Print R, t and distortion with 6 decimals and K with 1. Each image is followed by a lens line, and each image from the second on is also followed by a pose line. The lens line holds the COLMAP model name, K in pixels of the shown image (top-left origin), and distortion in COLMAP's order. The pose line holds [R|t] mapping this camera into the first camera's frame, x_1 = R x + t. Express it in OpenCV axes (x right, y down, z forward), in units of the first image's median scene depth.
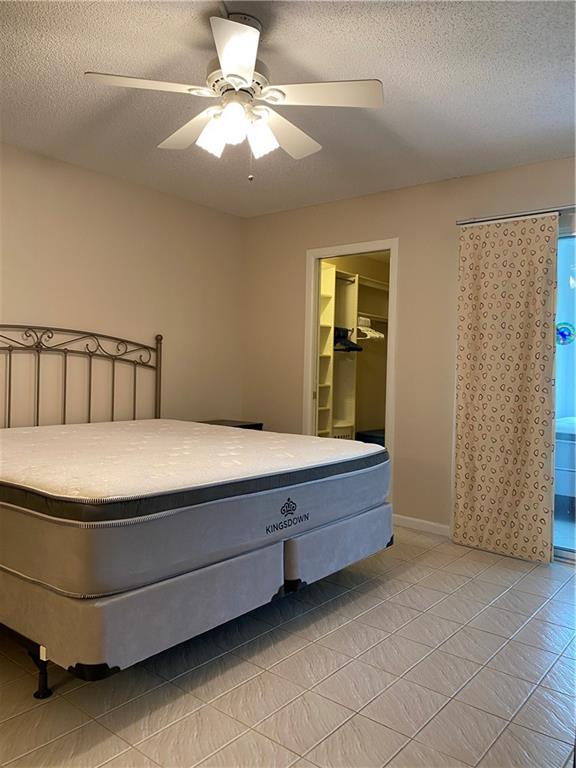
lens RADIAL K [[585.0, 0, 285.0], [0, 585.0, 388.1], [0, 0, 1]] dist [0.002946, 0.002177]
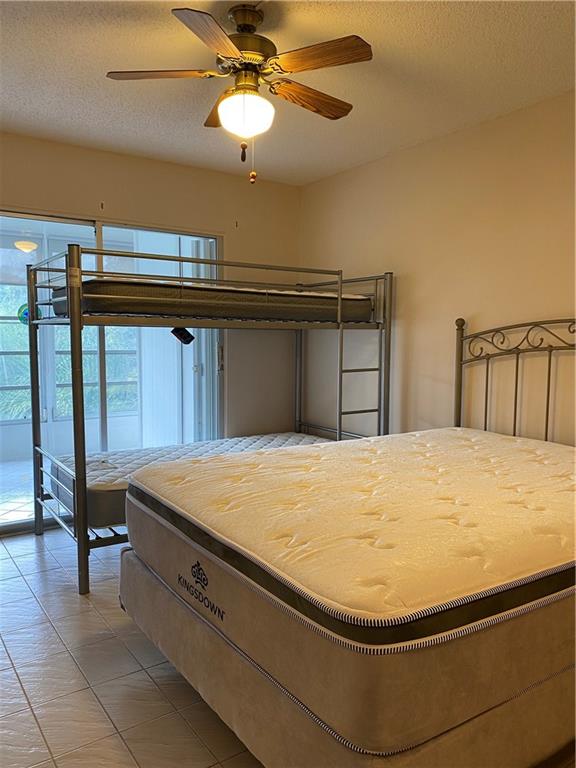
lens RADIAL K [[585.0, 0, 283.3], [0, 585.0, 378.2], [0, 0, 1]] dist [0.002946, 0.002177]
pose [[-0.332395, 0.045808, -0.942027, 0.606758], [-0.056289, 0.996076, 0.068298, -0.078932], [0.941459, 0.075727, -0.328512, 1.285108]]
